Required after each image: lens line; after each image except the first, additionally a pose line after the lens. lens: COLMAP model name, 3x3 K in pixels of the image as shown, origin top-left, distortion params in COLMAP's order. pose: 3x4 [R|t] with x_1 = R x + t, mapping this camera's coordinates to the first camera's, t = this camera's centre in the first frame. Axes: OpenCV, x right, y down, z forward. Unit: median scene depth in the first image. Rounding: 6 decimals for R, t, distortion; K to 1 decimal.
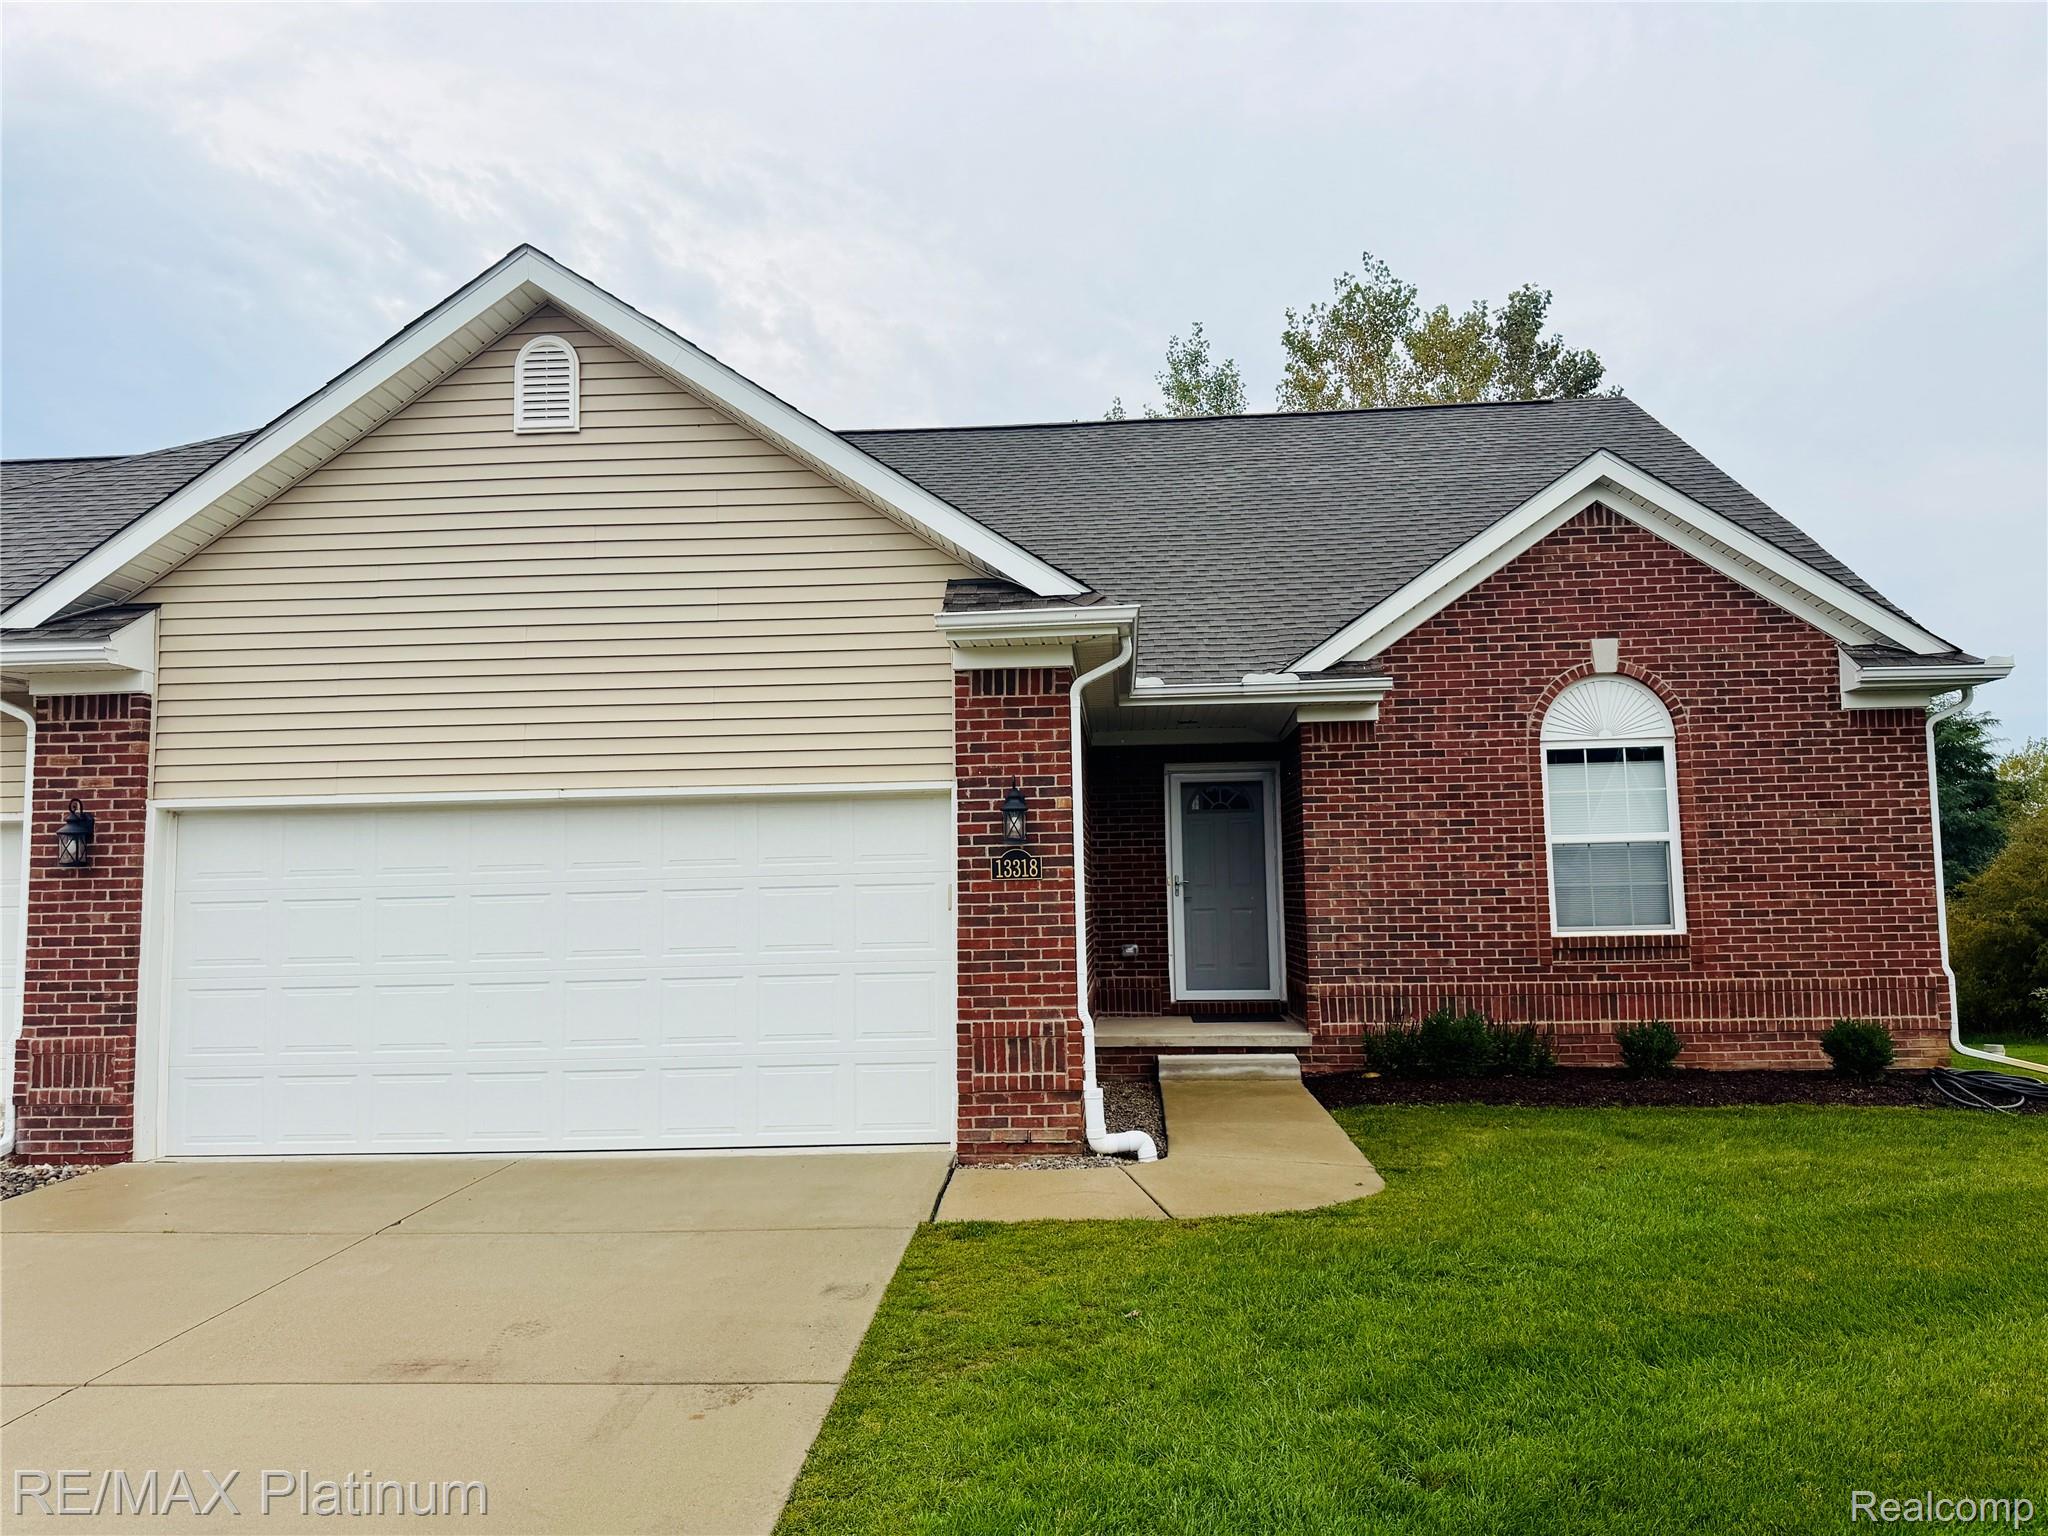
lens RADIAL K [[1477.4, 0, 989.3], [0, 1477.4, 770.6], [0, 0, 1]] dist [0.049437, -0.032337]
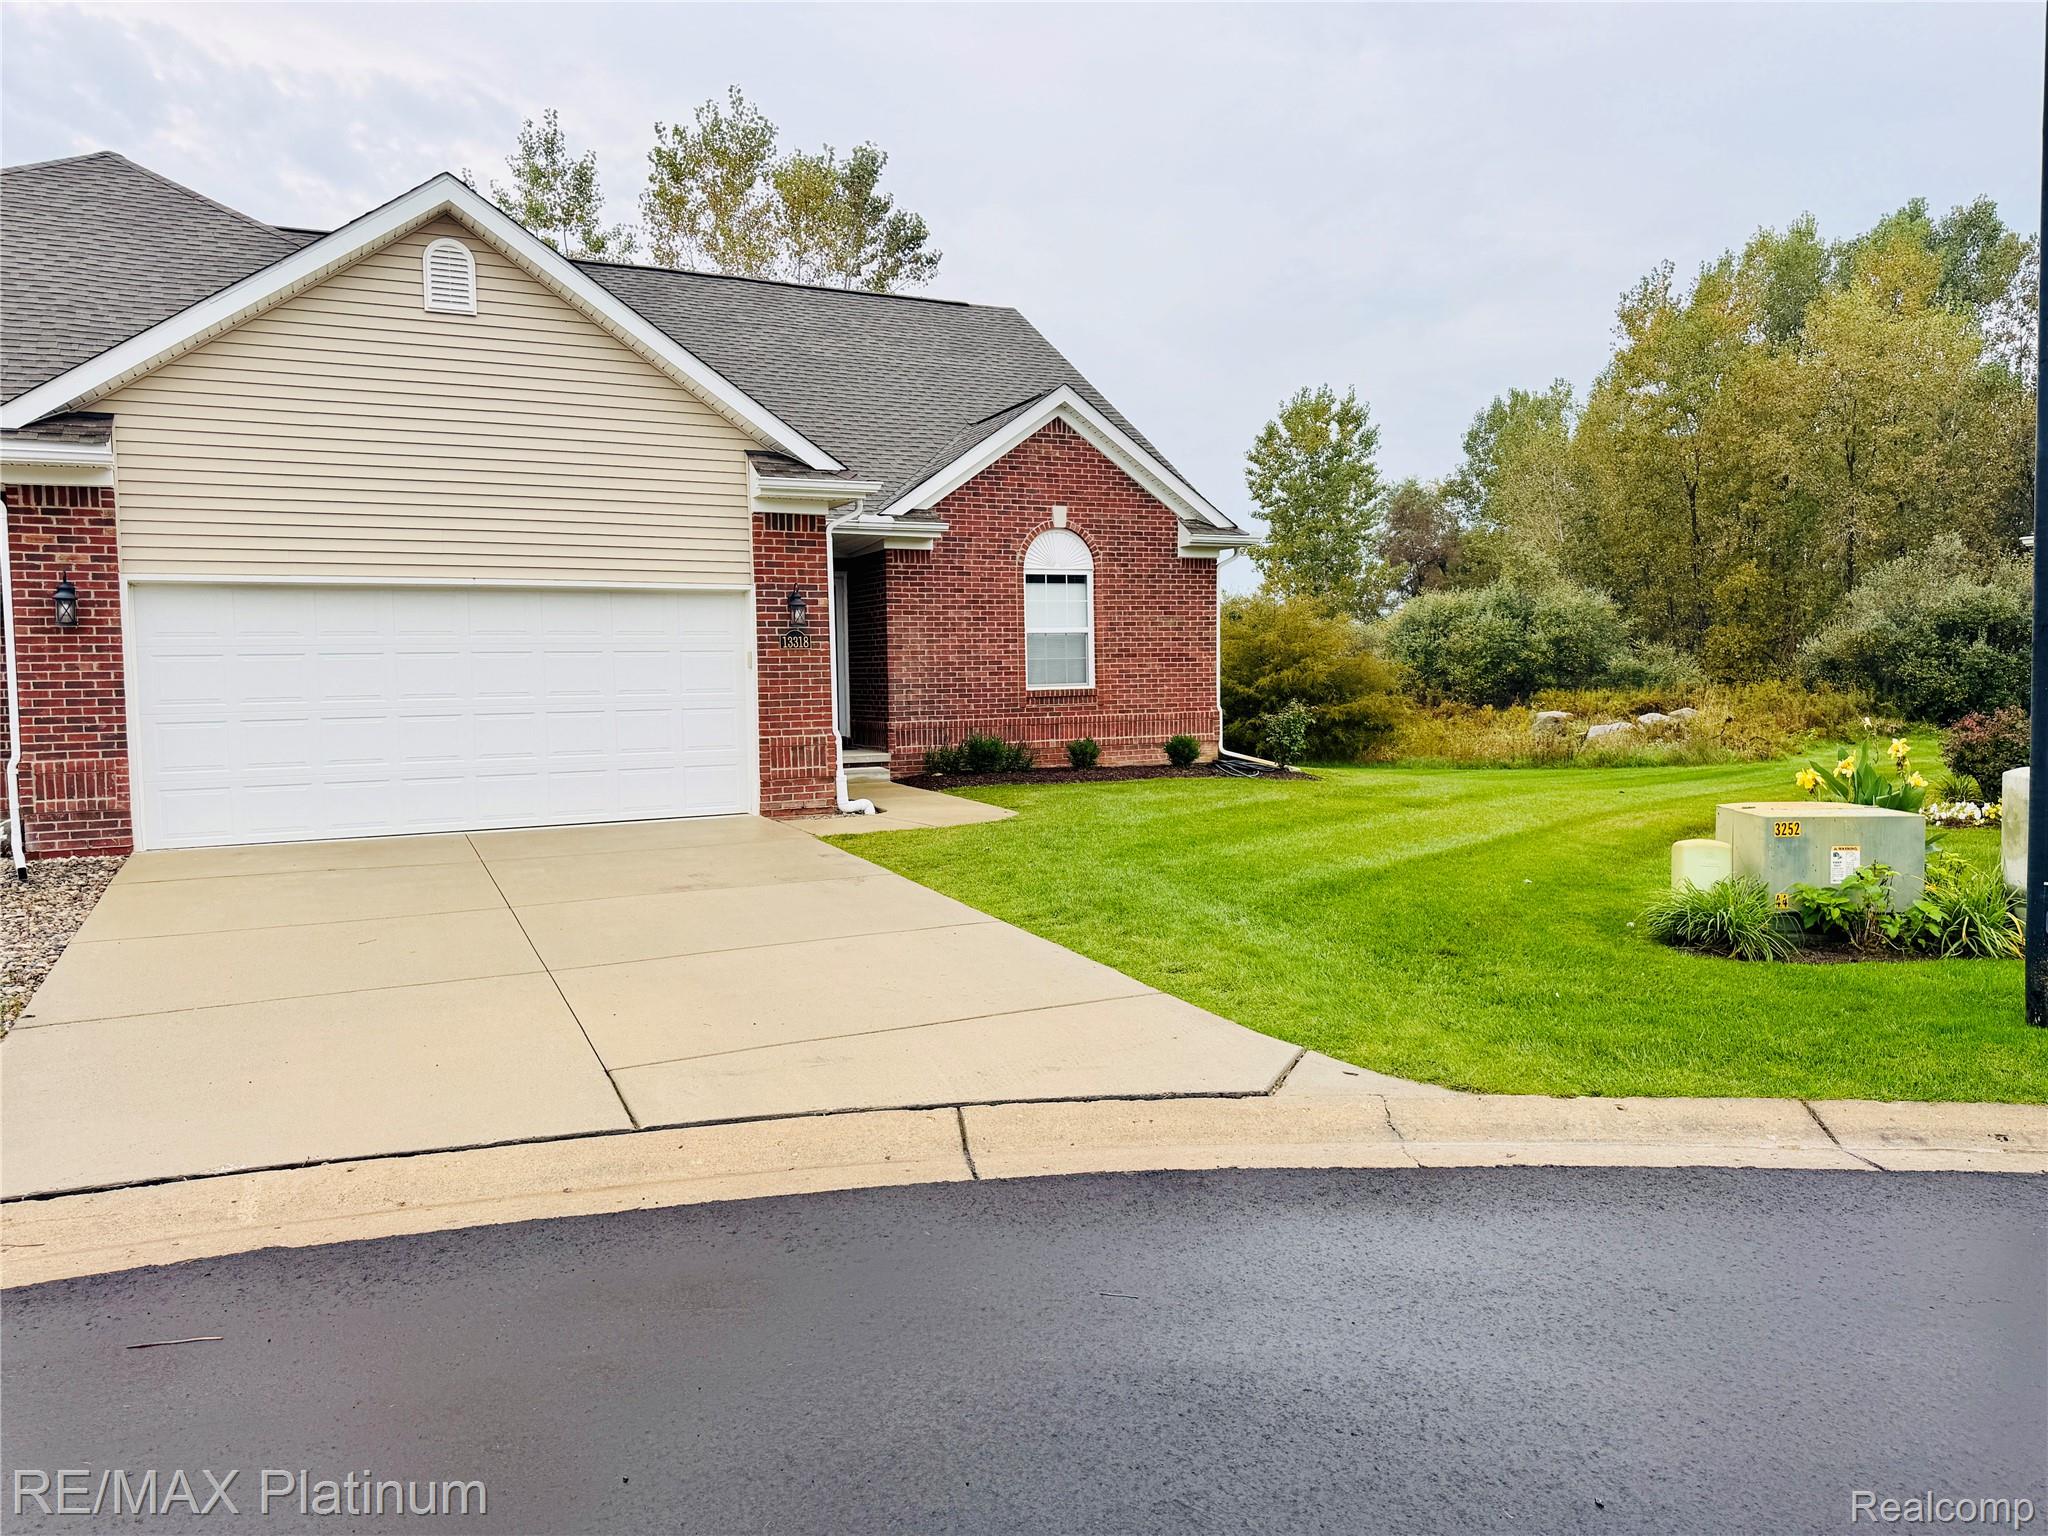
lens RADIAL K [[1477.4, 0, 1027.9], [0, 1477.4, 768.1], [0, 0, 1]] dist [0.049437, -0.032337]
pose [[0.864226, -0.026046, 0.502430, -0.536354], [-0.045416, 0.990543, 0.129468, -0.016293], [-0.501050, -0.134708, 0.854870, -0.482624]]
